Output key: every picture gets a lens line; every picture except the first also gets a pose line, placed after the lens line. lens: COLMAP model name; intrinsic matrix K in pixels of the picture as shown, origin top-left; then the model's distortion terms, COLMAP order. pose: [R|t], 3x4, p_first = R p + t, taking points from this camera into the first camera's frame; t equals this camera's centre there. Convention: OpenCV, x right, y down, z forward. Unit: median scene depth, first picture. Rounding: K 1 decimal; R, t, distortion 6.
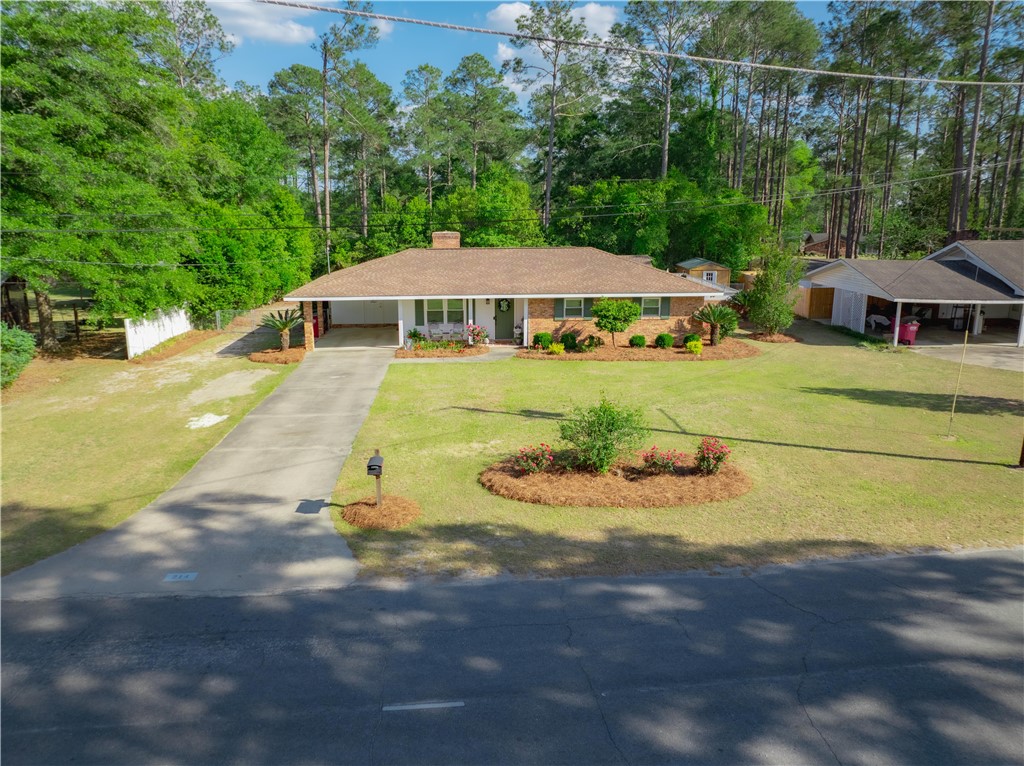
lens RADIAL K [[718.0, 0, 512.0], [0, 718.0, 383.0], [0, 0, 1]] dist [-0.033274, -0.004664]
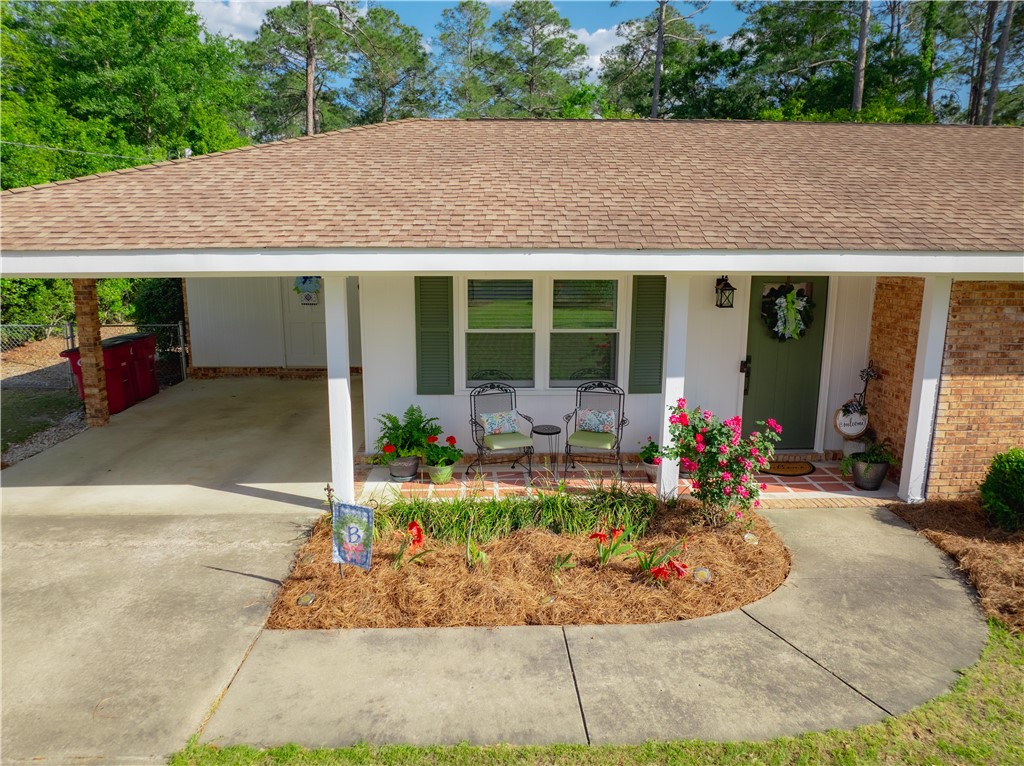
lens RADIAL K [[719.5, 0, 512.0], [0, 719.5, 383.0], [0, 0, 1]] dist [-0.052023, 0.022341]
pose [[0.998652, 0.014395, -0.049860, -0.093051], [-0.015687, 0.999549, -0.025622, -0.079820], [0.049469, 0.026370, 0.998428, 0.780144]]
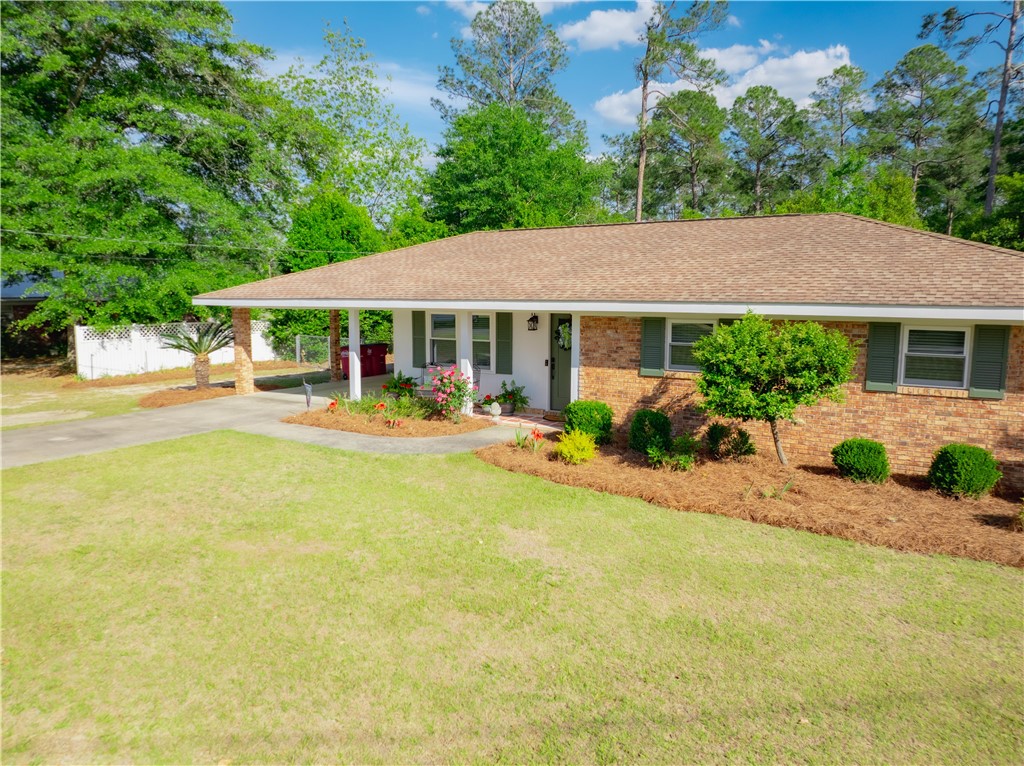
lens RADIAL K [[719.5, 0, 512.0], [0, 719.5, 383.0], [0, 0, 1]] dist [-0.052023, 0.022341]
pose [[0.793332, 0.079391, -0.603590, 0.236510], [-0.140035, 0.988672, -0.054015, -0.052152], [0.592465, 0.127375, 0.795463, 0.650915]]
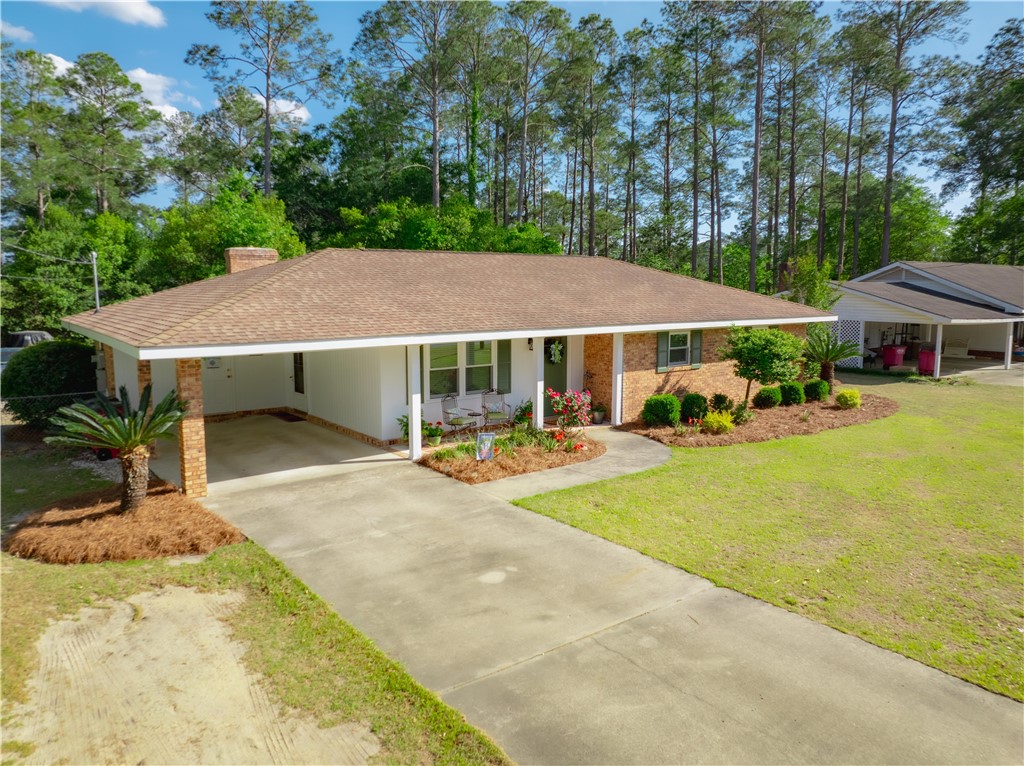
lens RADIAL K [[715.6, 0, 509.9], [0, 715.6, 380.6], [0, 0, 1]] dist [-0.050592, 0.037611]
pose [[0.841837, -0.069979, 0.535176, -0.327671], [0.124180, 0.990071, -0.065876, -0.058685], [-0.525252, 0.121915, 0.842168, 0.597232]]
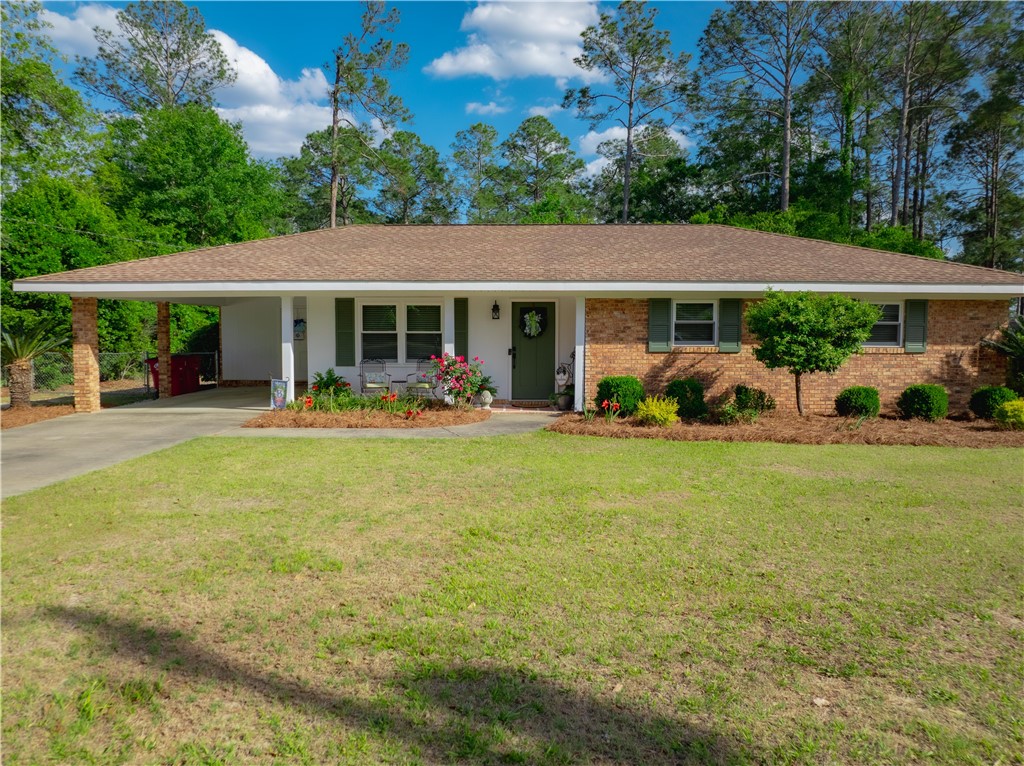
lens RADIAL K [[718.0, 0, 512.0], [0, 718.0, 383.0], [0, 0, 1]] dist [-0.033274, -0.004664]
pose [[0.995137, 0.009833, -0.098013, 0.020973], [-0.025334, 0.987083, -0.158192, -0.000695], [0.095191, 0.159905, 0.982532, 0.581701]]
